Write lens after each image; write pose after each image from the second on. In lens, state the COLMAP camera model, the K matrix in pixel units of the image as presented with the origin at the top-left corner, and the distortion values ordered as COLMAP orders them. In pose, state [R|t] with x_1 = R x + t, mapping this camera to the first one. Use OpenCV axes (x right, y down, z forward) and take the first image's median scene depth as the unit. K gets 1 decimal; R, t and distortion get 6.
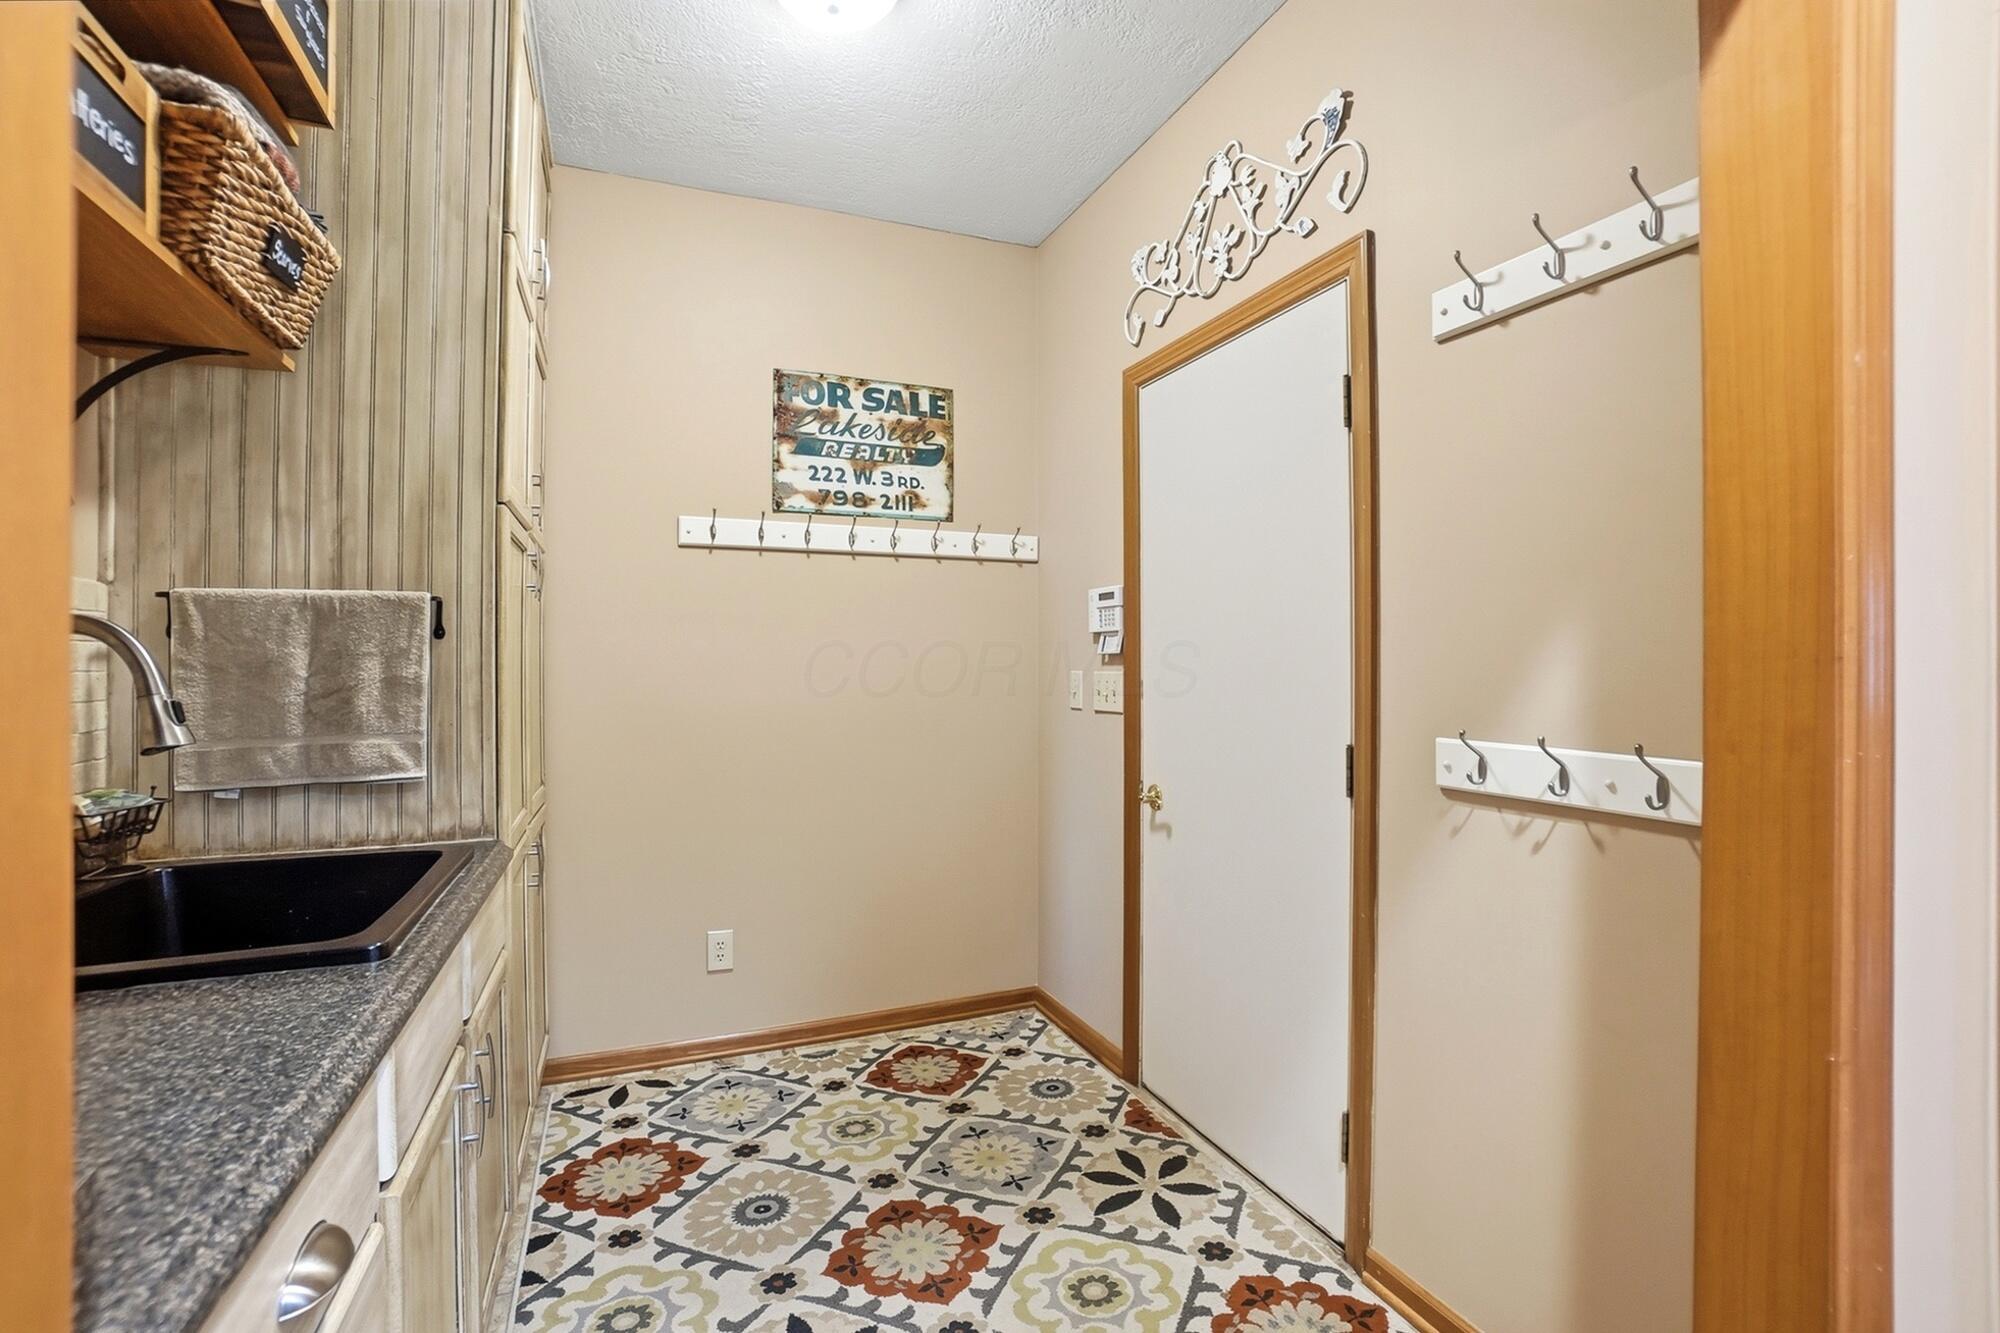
lens RADIAL K [[899.6, 0, 1000.7], [0, 899.6, 655.9], [0, 0, 1]] dist [-0.062298, 0.022147]
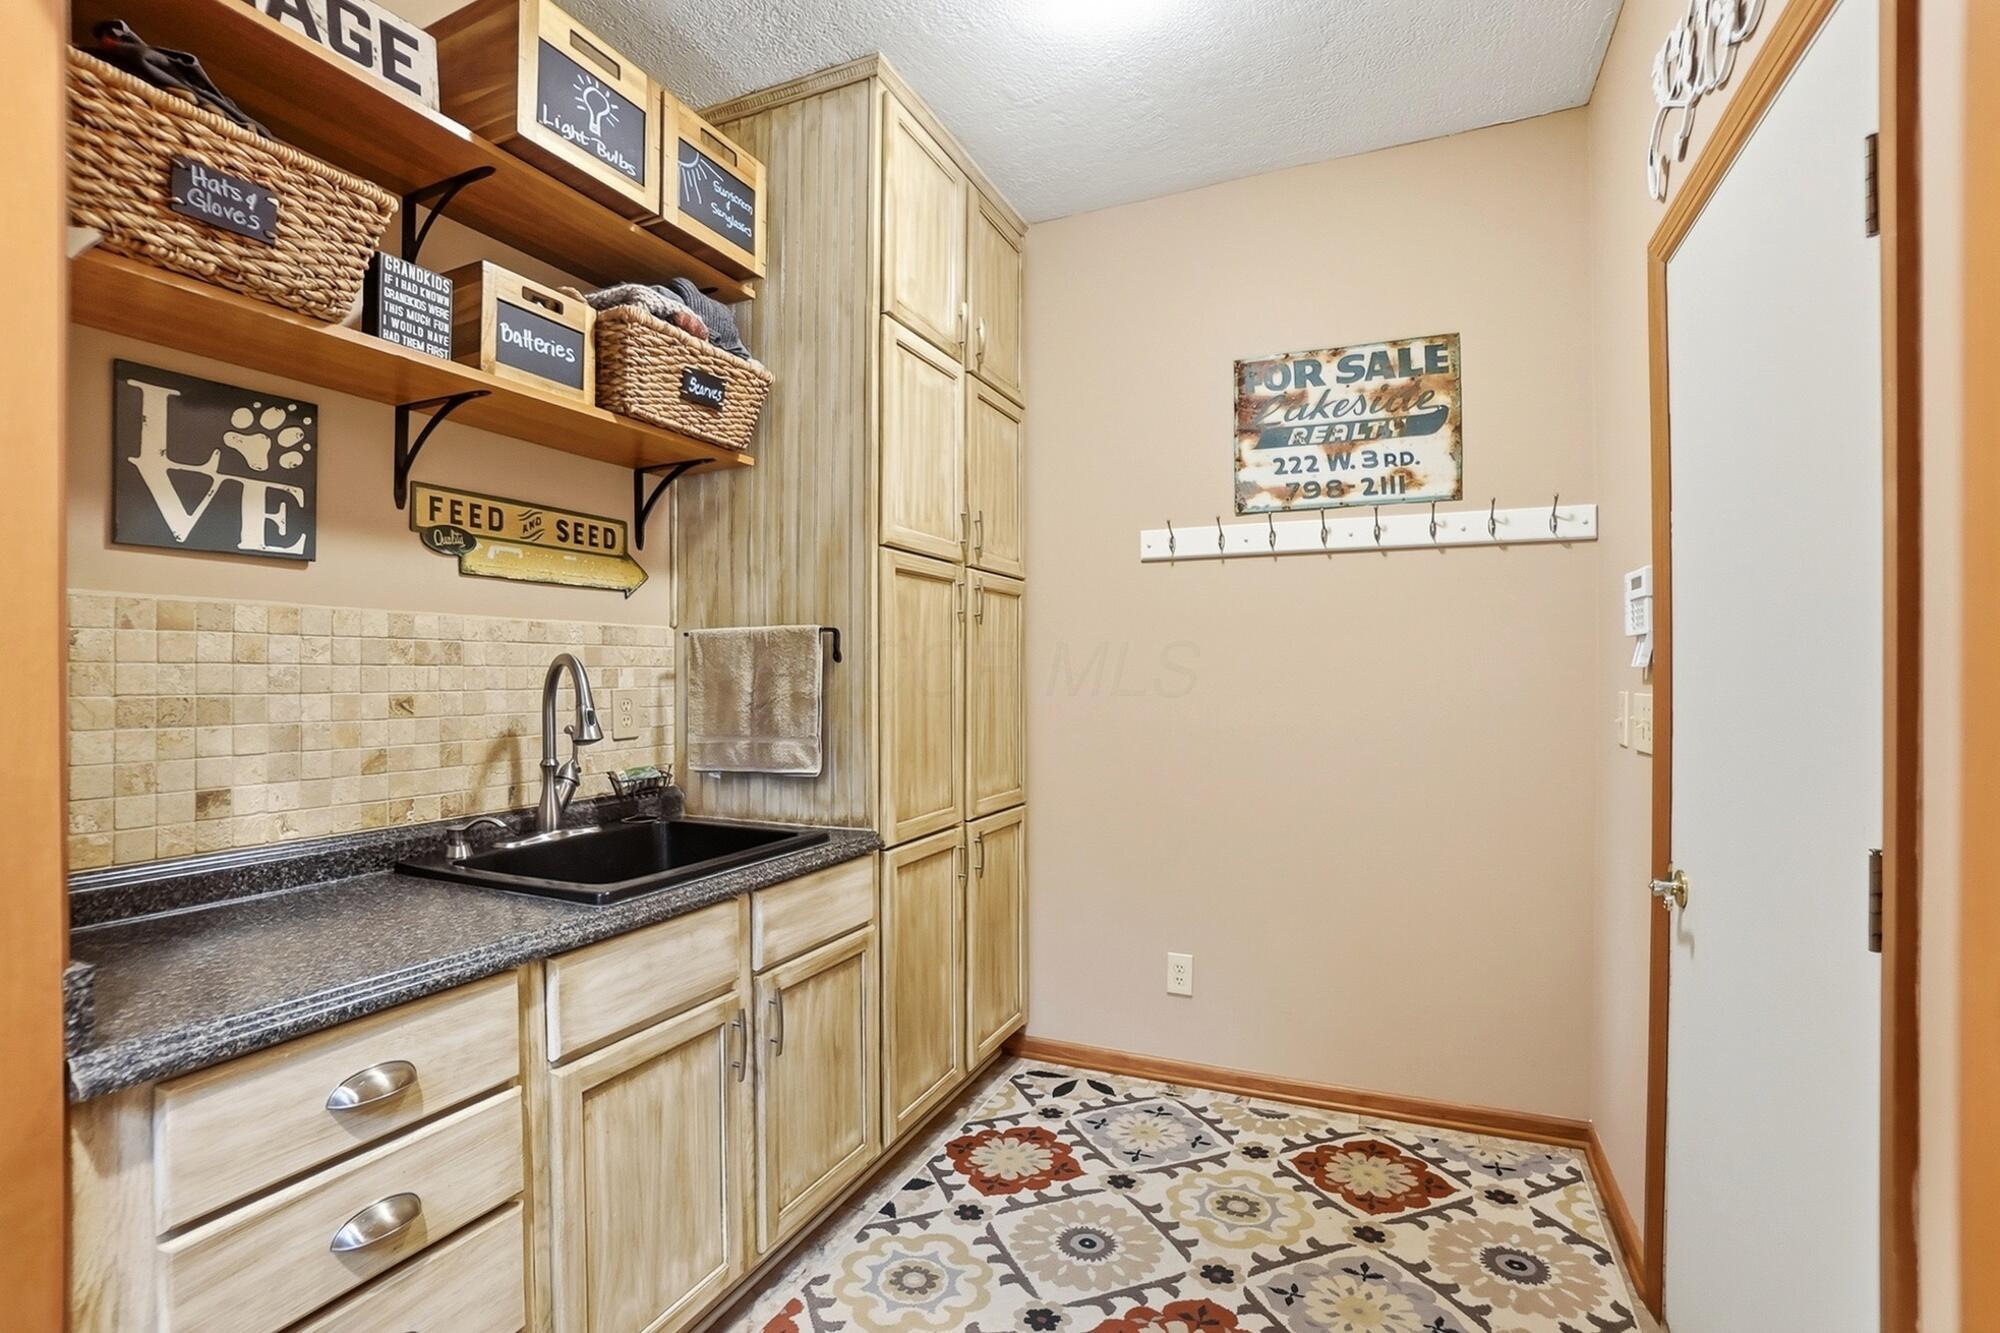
lens RADIAL K [[912.5, 0, 1000.0], [0, 912.5, 666.5], [0, 0, 1]] dist [-0.071323, 0.029569]
pose [[0.681410, -0.004130, -0.731891, 0.301494], [0.008399, 0.999962, 0.002177, -0.009377], [0.731854, -0.007630, 0.681419, 0.203993]]
